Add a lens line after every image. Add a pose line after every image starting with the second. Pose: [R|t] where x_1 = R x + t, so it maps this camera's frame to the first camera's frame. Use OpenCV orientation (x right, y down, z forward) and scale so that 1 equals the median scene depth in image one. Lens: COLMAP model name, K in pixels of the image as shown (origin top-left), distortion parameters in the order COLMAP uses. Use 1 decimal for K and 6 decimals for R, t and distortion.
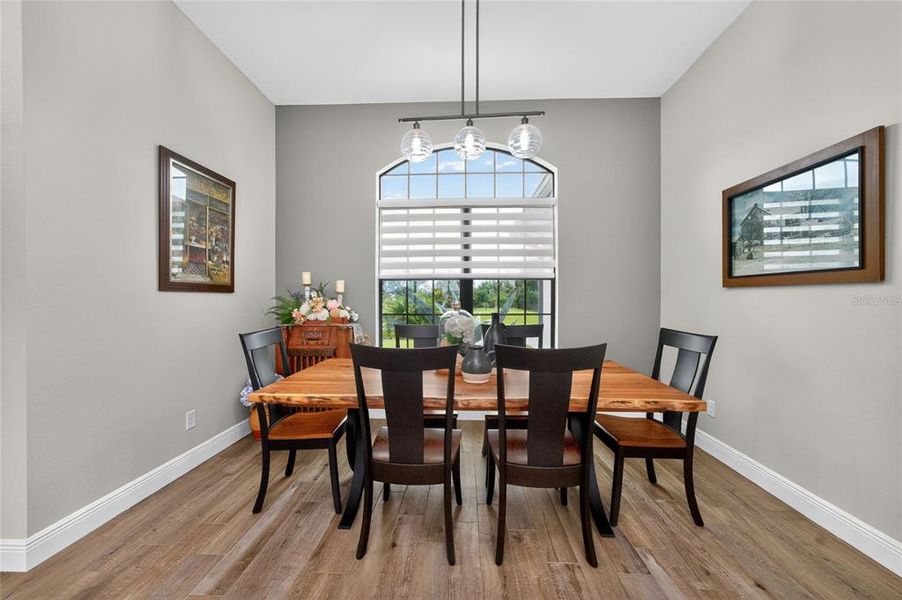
lens RADIAL K [[359.3, 0, 447.6], [0, 359.3, 301.0], [0, 0, 1]] dist [-0.001839, 0.000798]
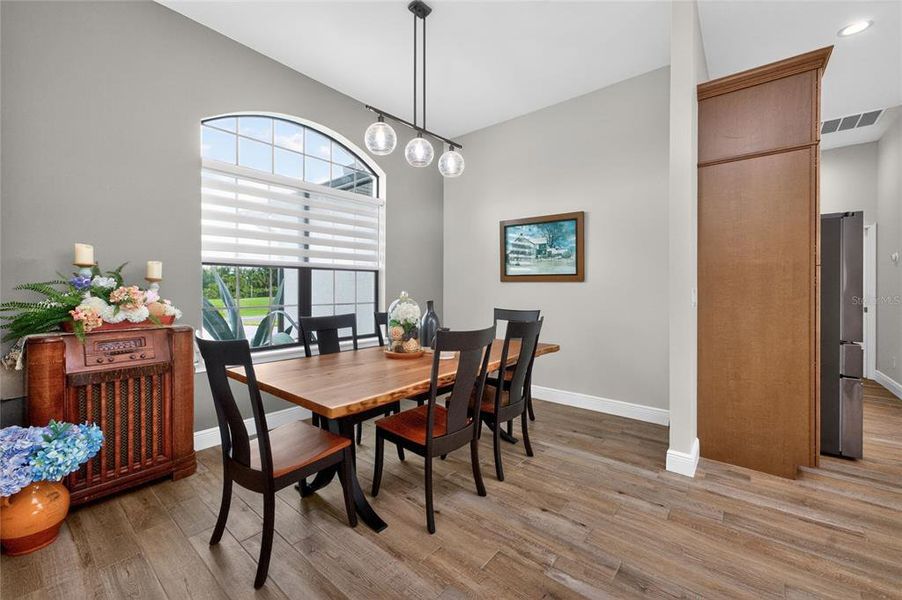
lens RADIAL K [[373.1, 0, 448.7], [0, 373.1, 286.2], [0, 0, 1]] dist [-0.011618, 0.000335]
pose [[0.598287, 0.005600, 0.801262, -0.689851], [0.002655, 0.999956, -0.008971, -0.003546], [-0.801277, 0.007495, 0.598246, 0.186434]]
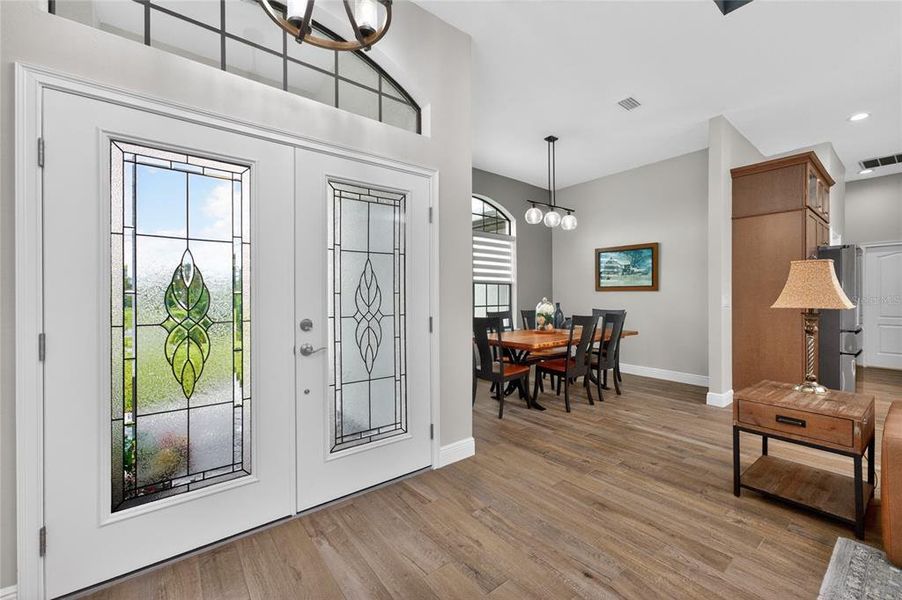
lens RADIAL K [[388.6, 0, 456.6], [0, 388.6, 293.3], [0, 0, 1]] dist [0.030482, 0.000213]
pose [[0.729924, 0.004329, 0.683515, -1.522820], [0.003887, 0.999937, -0.010484, -0.002444], [-0.683517, 0.010310, 0.729861, -0.191844]]
